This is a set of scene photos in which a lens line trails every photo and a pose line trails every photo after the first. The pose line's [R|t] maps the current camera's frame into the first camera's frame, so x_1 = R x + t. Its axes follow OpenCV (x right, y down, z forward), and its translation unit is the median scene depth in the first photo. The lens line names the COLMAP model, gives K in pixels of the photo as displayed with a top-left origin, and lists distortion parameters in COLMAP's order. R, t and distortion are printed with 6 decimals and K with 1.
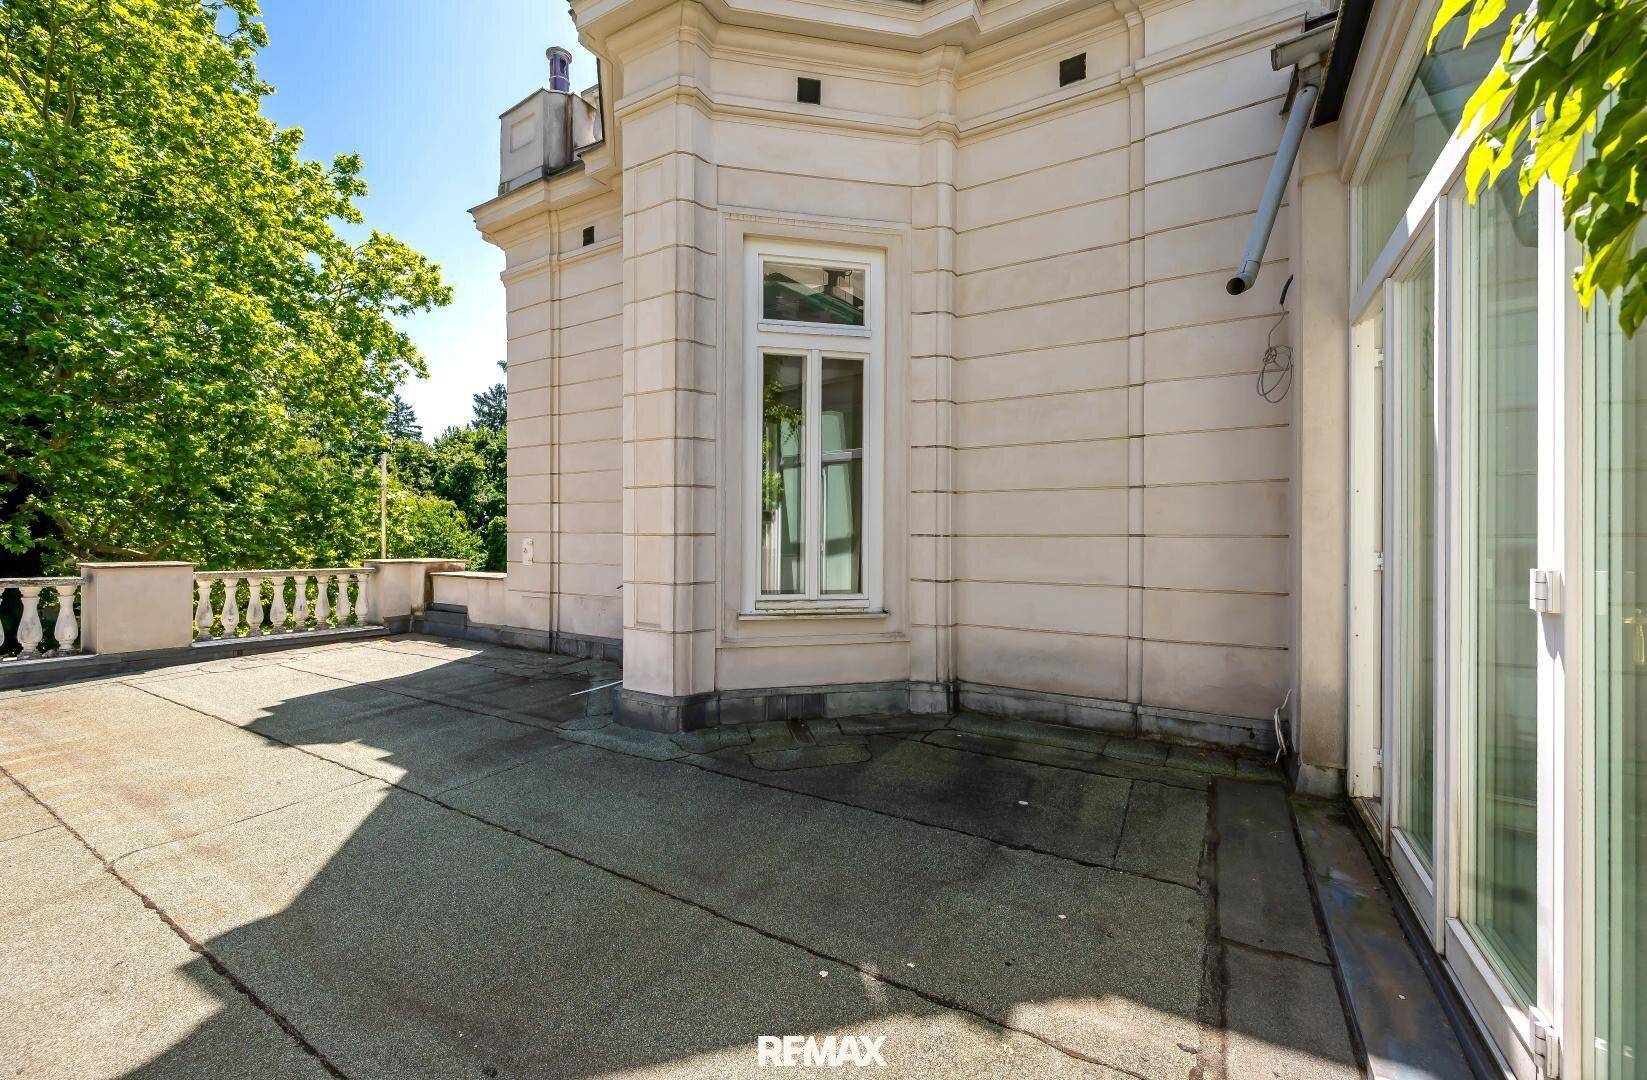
lens RADIAL K [[659.1, 0, 823.5], [0, 659.1, 540.0], [0, 0, 1]] dist [-0.001229, -0.000913]
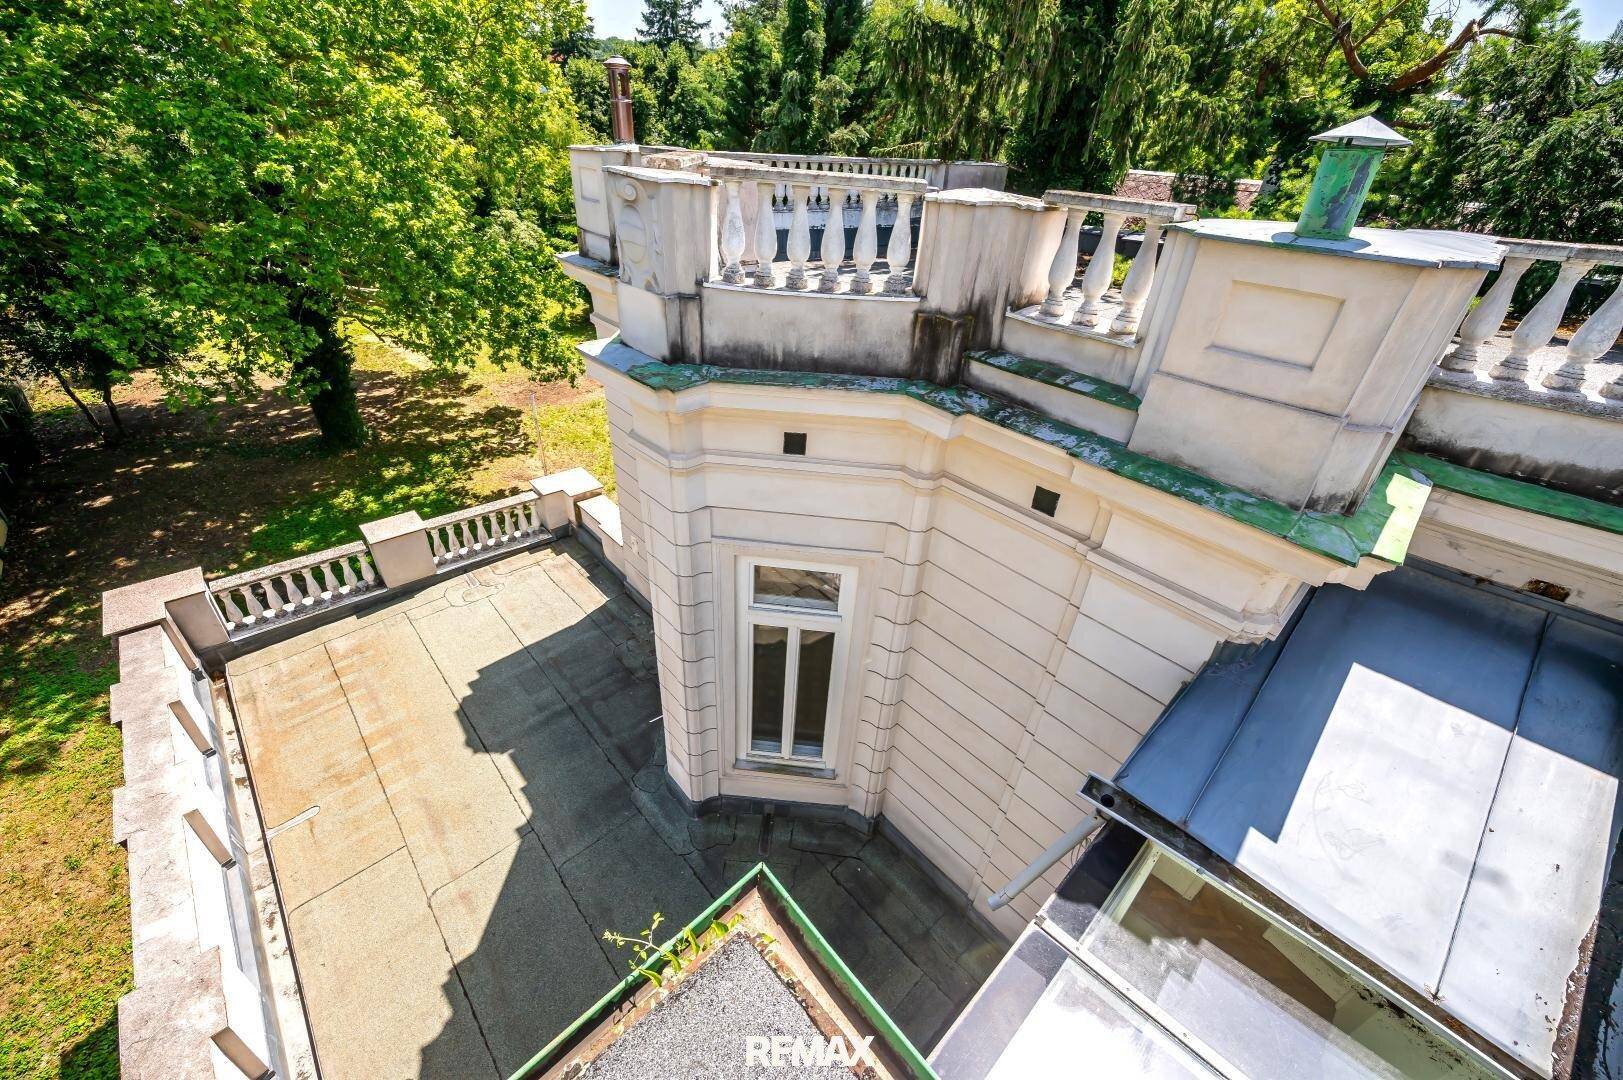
lens RADIAL K [[642.7, 0, 820.0], [0, 642.7, 537.2], [0, 0, 1]] dist [-0.011586, -0.000160]
pose [[0.959141, 0.197214, -0.202868, 0.075681], [-0.062011, 0.846126, 0.529363, -0.329878], [0.276050, -0.495154, 0.823784, 0.029856]]
